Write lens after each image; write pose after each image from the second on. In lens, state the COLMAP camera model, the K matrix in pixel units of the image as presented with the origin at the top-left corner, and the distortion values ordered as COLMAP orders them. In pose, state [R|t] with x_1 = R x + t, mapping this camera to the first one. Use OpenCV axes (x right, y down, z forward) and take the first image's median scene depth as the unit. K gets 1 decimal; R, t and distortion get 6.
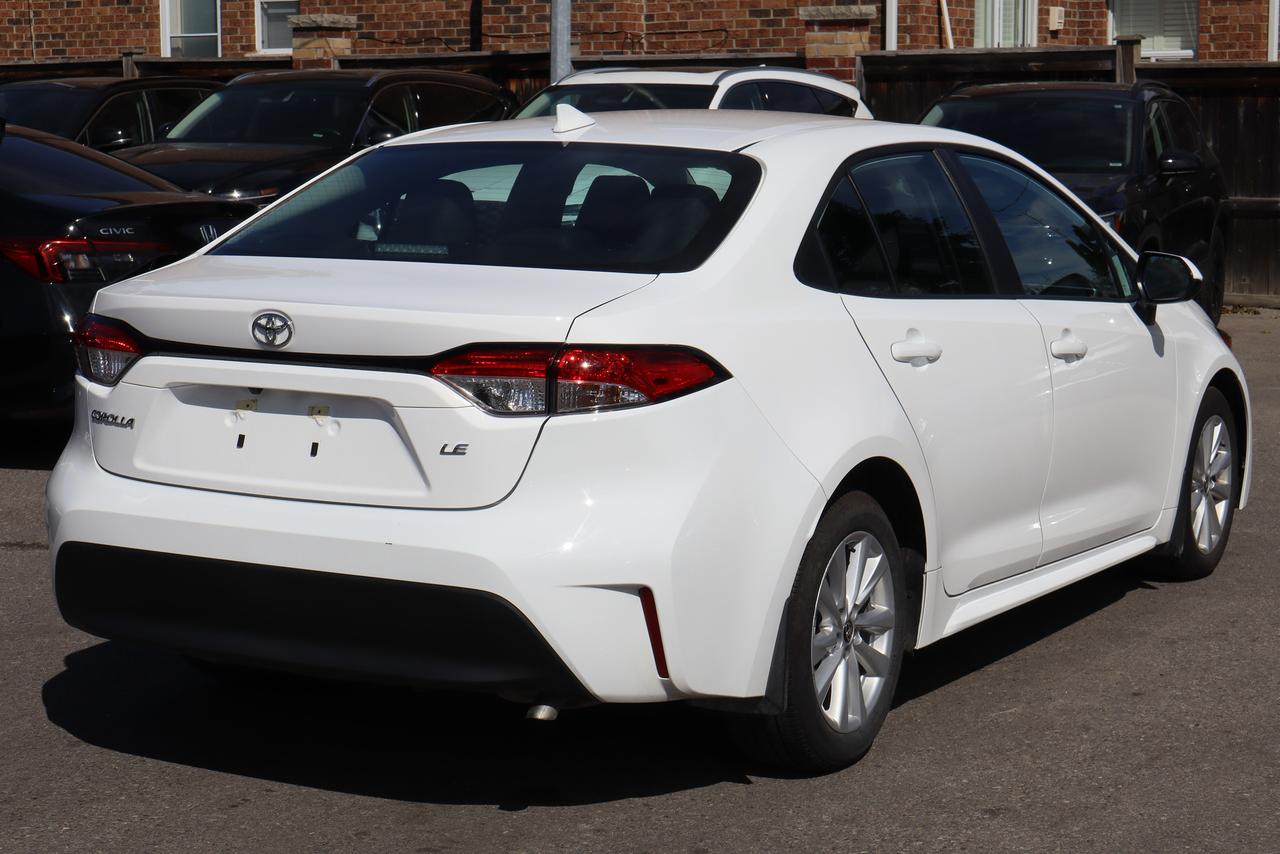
lens RADIAL K [[2455.7, 0, 640.9], [0, 2455.7, 428.9], [0, 0, 1]] dist [0.037098, 0.000000]
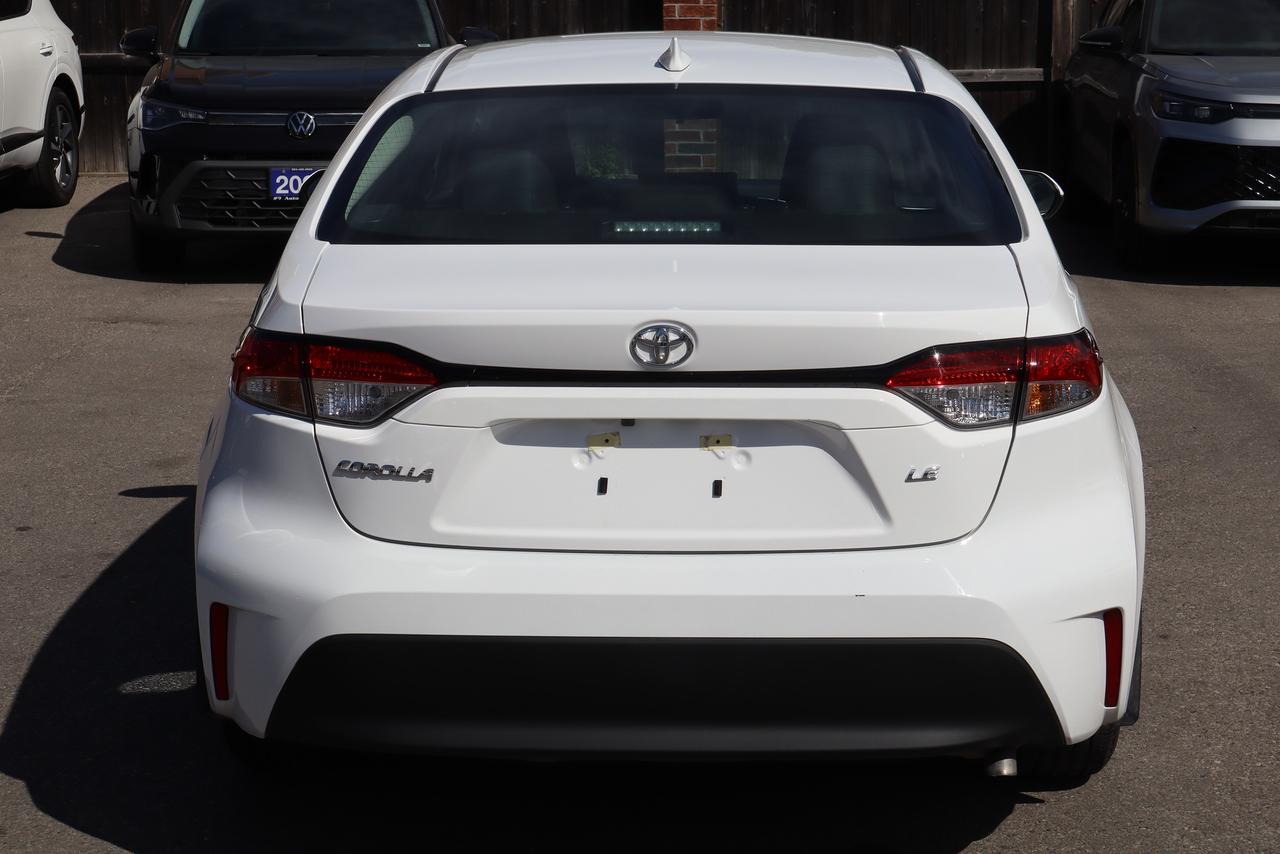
lens RADIAL K [[2455.7, 0, 637.2], [0, 2455.7, 431.3], [0, 0, 1]] dist [0.037098, 0.000000]
pose [[0.886051, -0.093020, 0.454160, -0.521405], [0.066894, 0.995064, 0.073300, -0.071526], [-0.458737, -0.034567, 0.887900, 0.293613]]
